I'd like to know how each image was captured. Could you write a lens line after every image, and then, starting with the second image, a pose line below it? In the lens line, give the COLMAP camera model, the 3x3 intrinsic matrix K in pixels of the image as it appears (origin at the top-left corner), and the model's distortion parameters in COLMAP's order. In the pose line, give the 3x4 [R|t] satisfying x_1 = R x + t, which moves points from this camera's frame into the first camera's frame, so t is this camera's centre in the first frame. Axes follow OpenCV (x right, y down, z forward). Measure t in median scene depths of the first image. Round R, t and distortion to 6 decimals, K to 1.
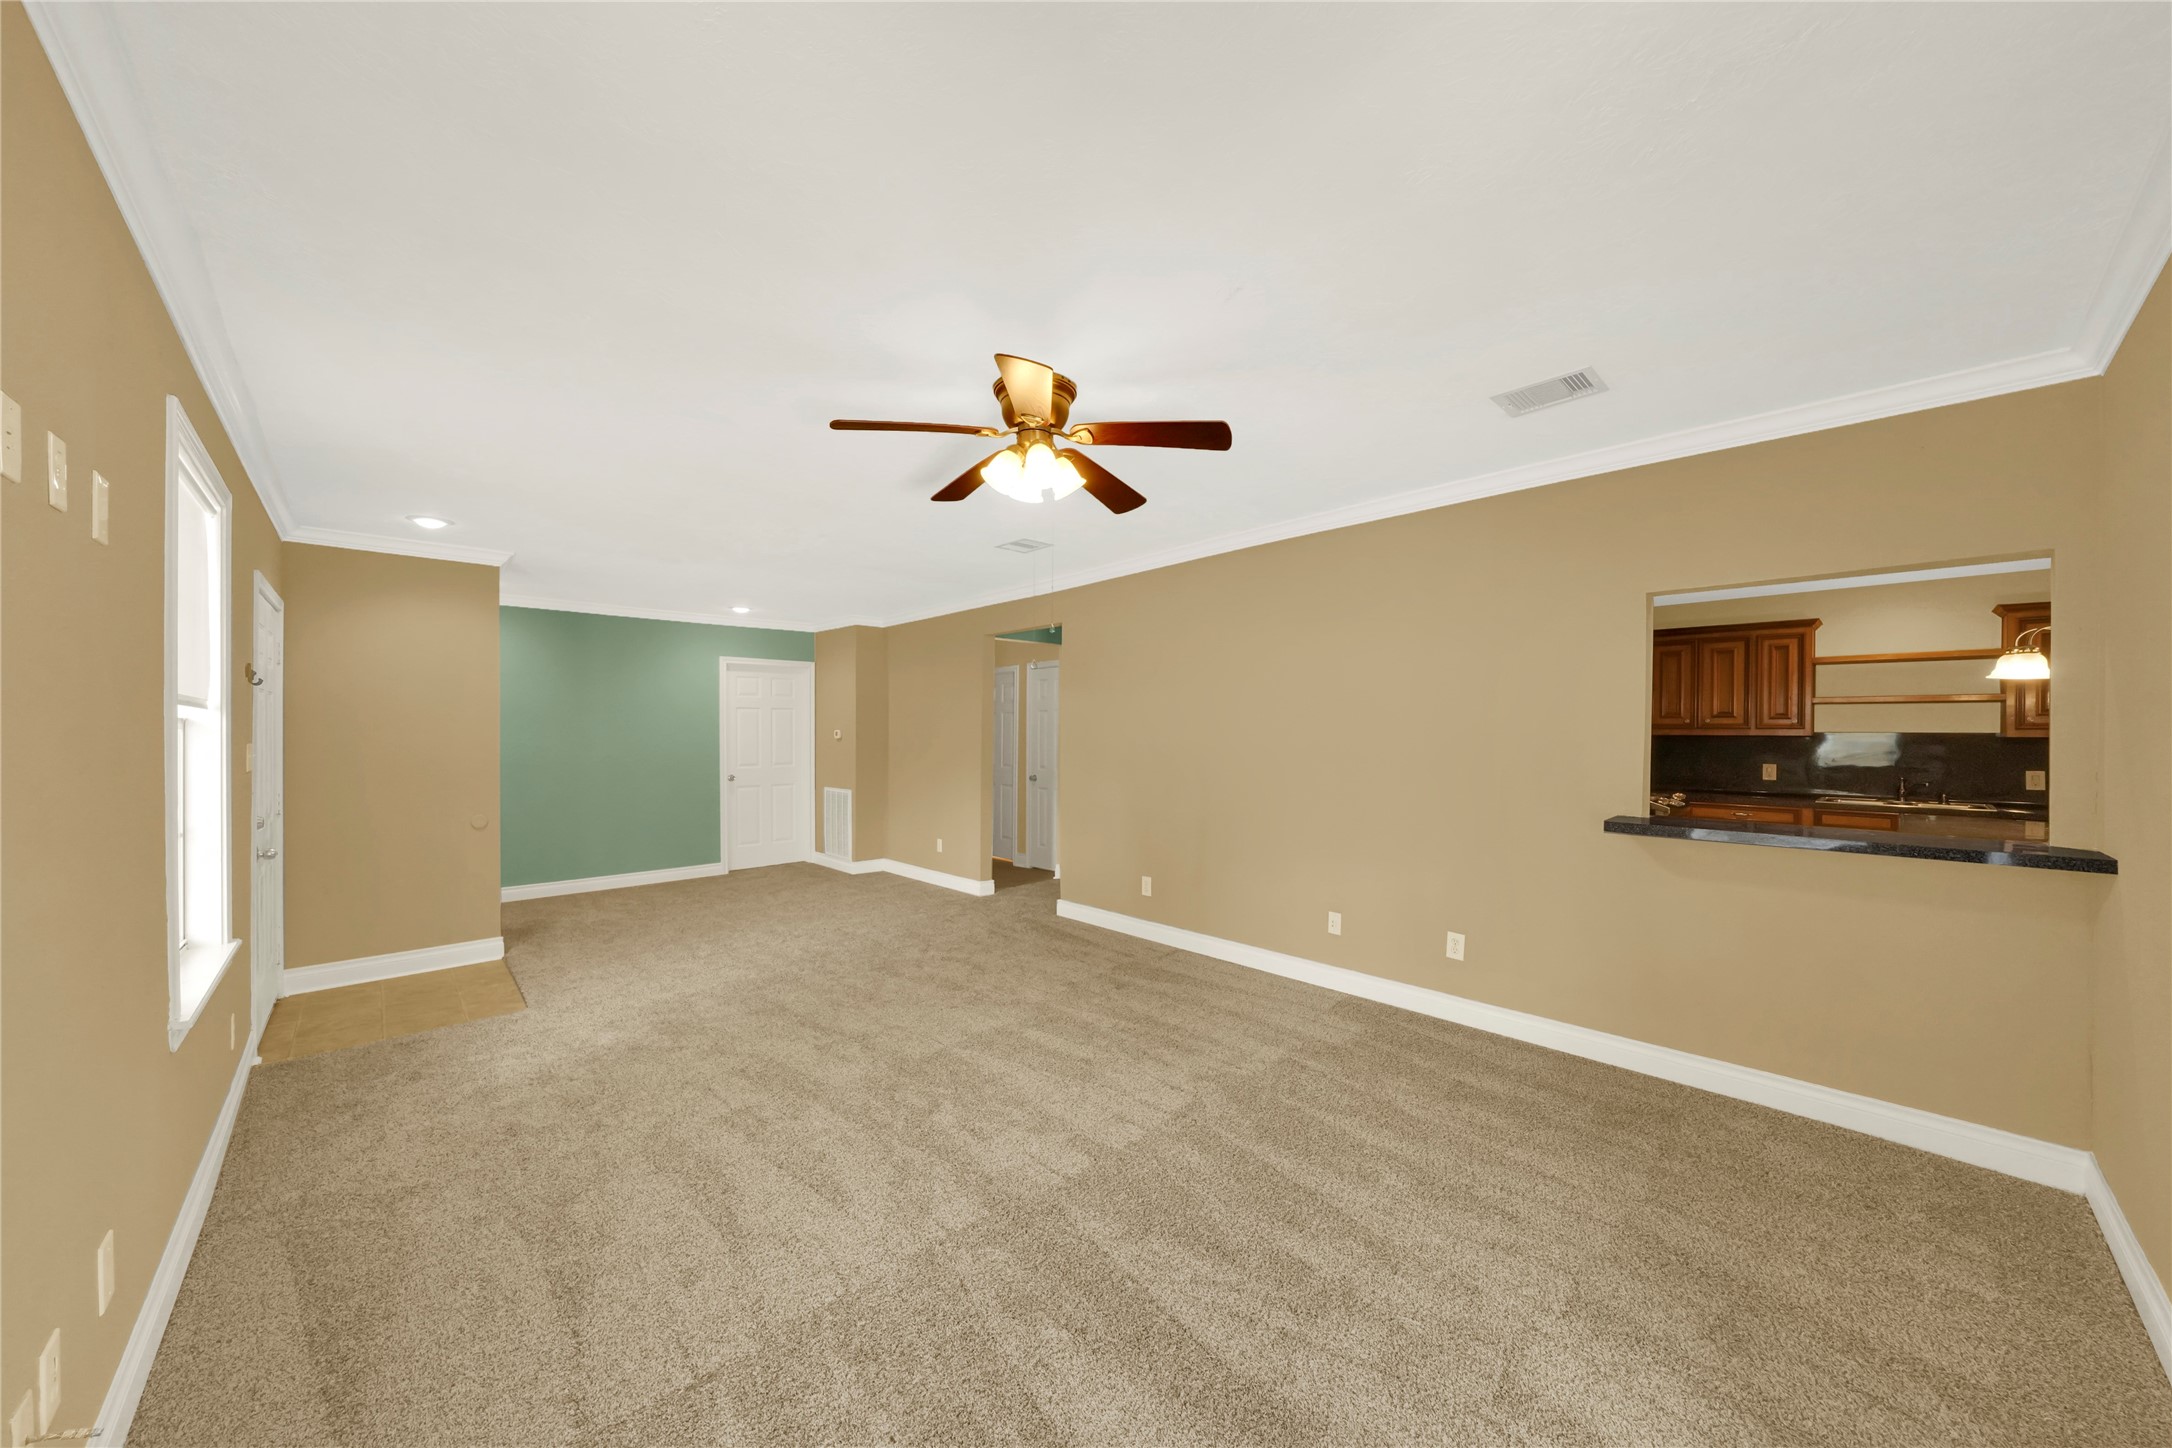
lens RADIAL K [[764.0, 0, 1080.8], [0, 764.0, 741.3], [0, 0, 1]] dist [-0.006682, -0.000261]
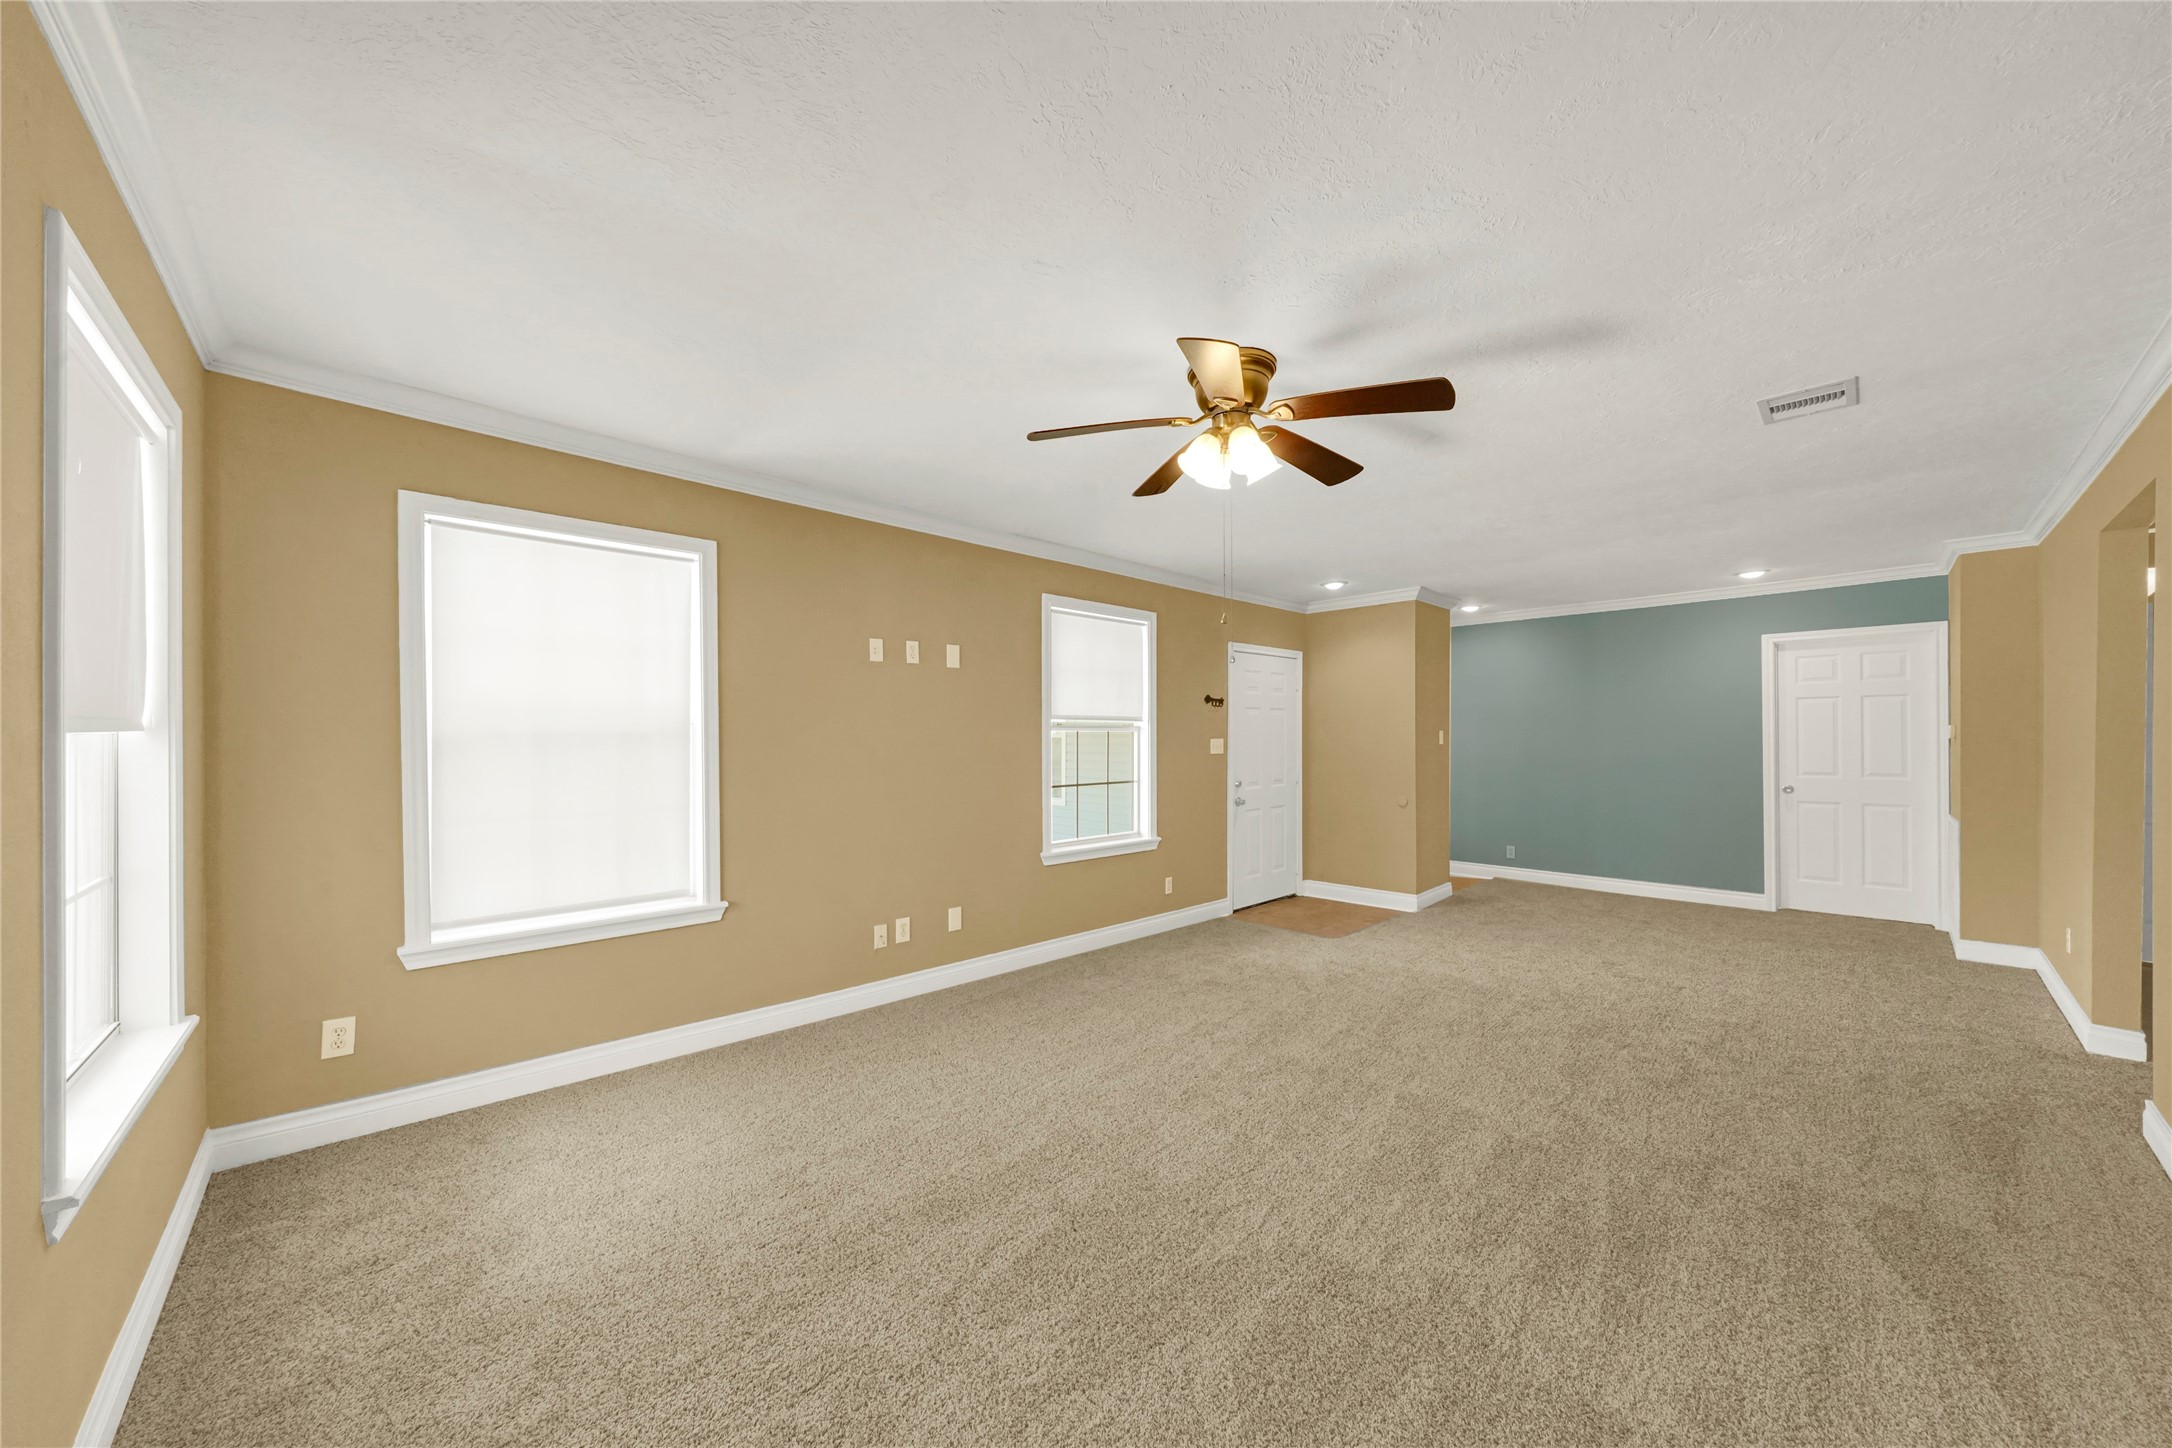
lens RADIAL K [[764.0, 0, 1080.8], [0, 764.0, 741.3], [0, 0, 1]] dist [-0.006682, -0.000261]
pose [[-0.002515, 0.007389, -0.999970, 0.584836], [-0.008455, 0.999937, 0.007410, -0.000505], [0.999961, 0.008473, -0.002453, 0.534890]]
